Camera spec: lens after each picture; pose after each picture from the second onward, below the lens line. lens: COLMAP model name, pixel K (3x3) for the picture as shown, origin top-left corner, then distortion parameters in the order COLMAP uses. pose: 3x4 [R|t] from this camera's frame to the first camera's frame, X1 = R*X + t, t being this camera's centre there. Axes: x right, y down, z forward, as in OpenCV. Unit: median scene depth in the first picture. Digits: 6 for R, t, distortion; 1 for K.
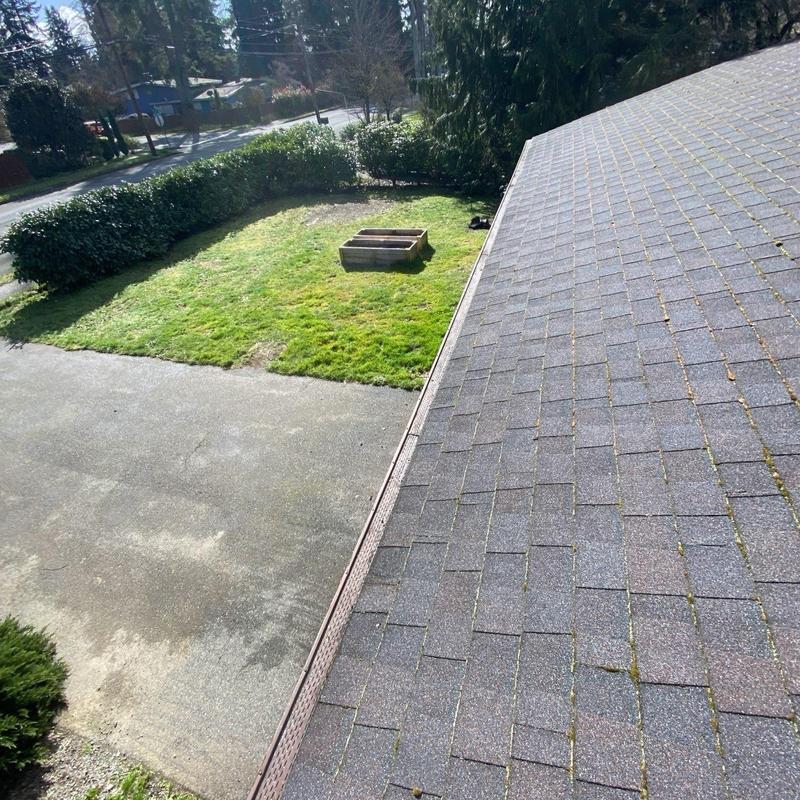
lens RADIAL K [[432.7, 0, 401.0], [0, 432.7, 399.7], [0, 0, 1]] dist [-0.013904, -0.005667]
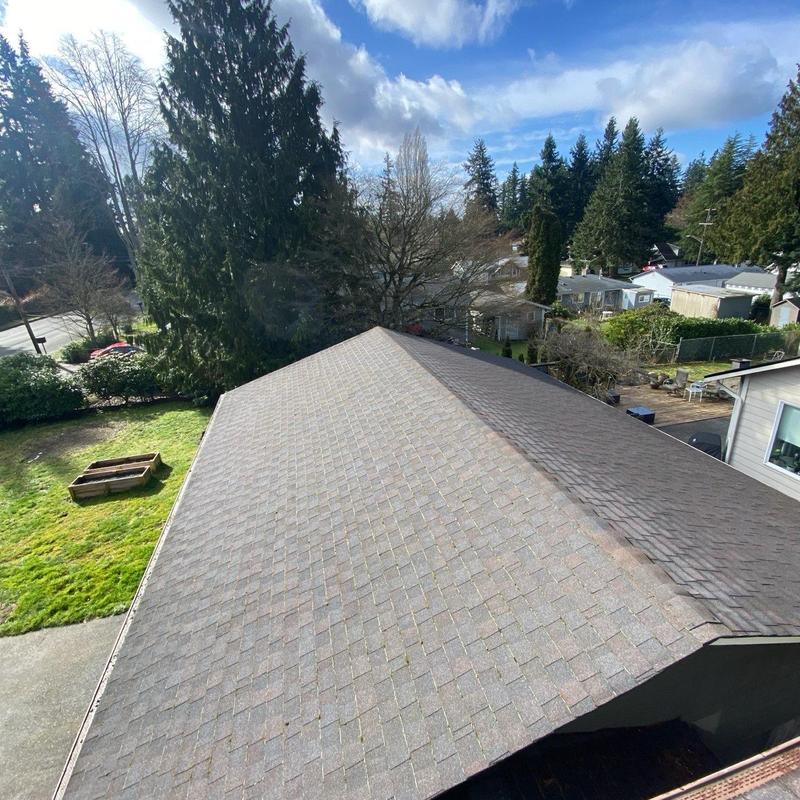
lens RADIAL K [[432.7, 0, 401.5], [0, 432.7, 400.8], [0, 0, 1]] dist [-0.013904, -0.005667]
pose [[0.855757, -0.132654, 0.500083, 0.081874], [0.299584, 0.915093, -0.269915, -0.016495], [-0.421818, 0.380798, 0.822838, -0.405014]]
